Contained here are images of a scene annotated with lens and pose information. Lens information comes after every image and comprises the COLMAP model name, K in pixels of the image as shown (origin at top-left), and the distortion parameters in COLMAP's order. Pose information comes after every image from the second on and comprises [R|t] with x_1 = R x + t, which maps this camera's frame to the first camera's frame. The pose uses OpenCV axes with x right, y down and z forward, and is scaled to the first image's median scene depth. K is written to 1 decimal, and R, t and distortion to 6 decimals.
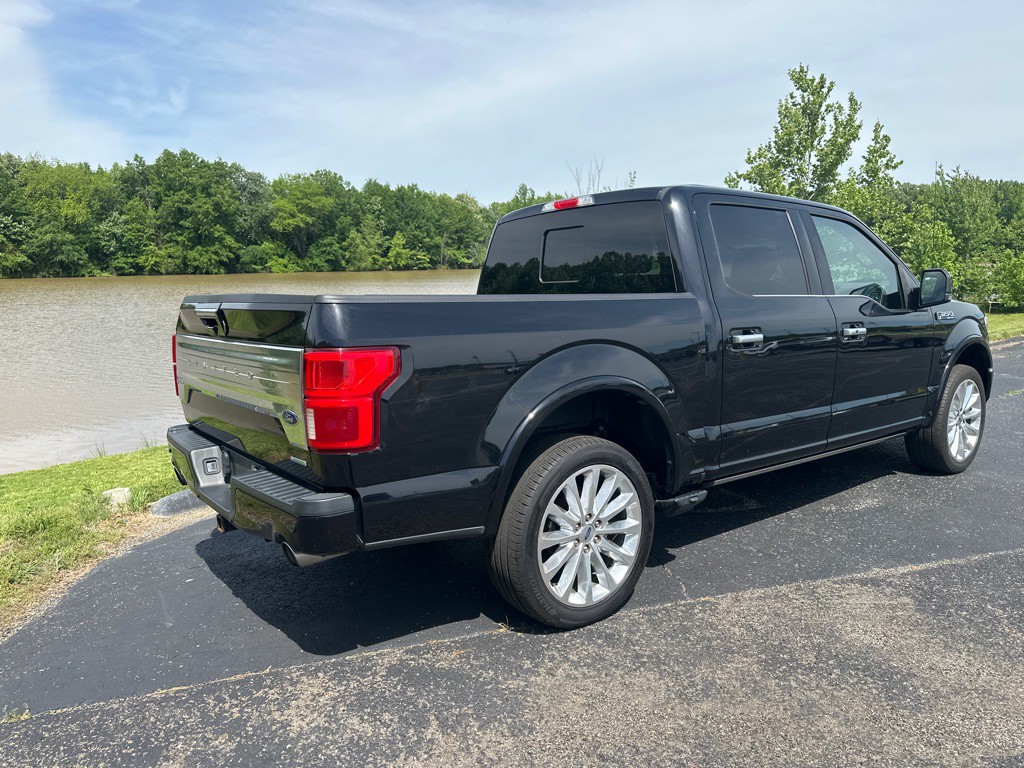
lens RADIAL K [[712.3, 0, 512.2], [0, 712.3, 398.7], [0, 0, 1]] dist [0.046783, -0.048912]
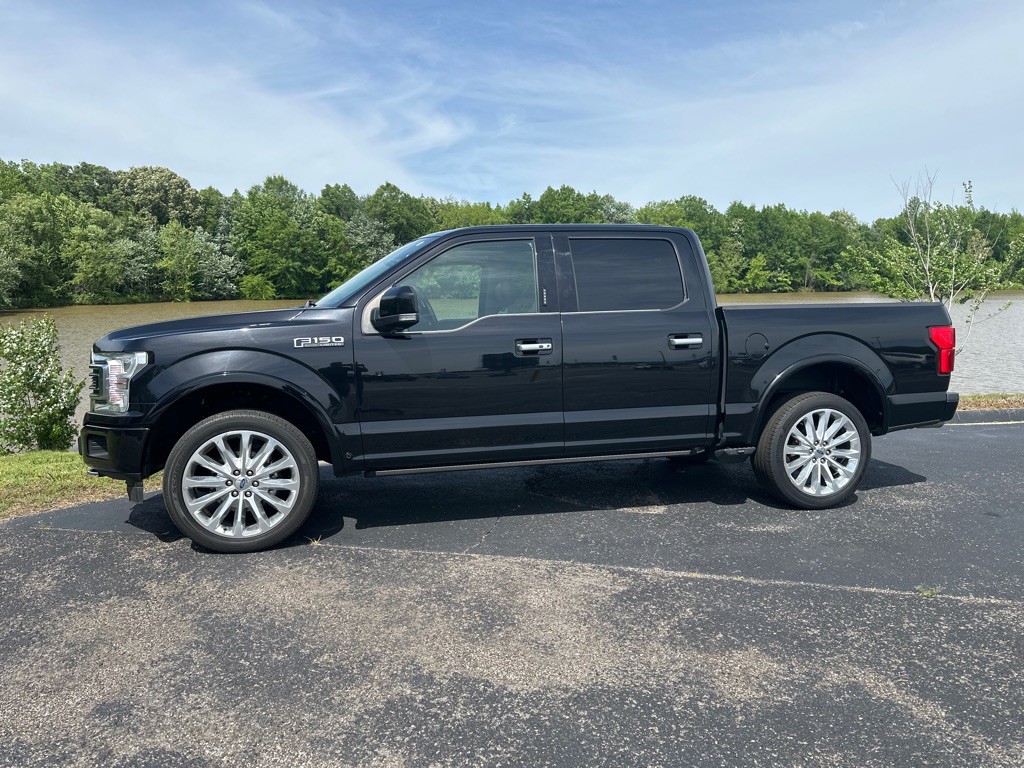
lens RADIAL K [[712.3, 0, 514.7], [0, 712.3, 399.2], [0, 0, 1]] dist [0.046783, -0.048912]
pose [[0.888232, 0.076252, -0.453023, 0.122693], [-0.089971, 0.995906, -0.008776, 0.080533], [0.450499, 0.048554, 0.891456, -0.441936]]
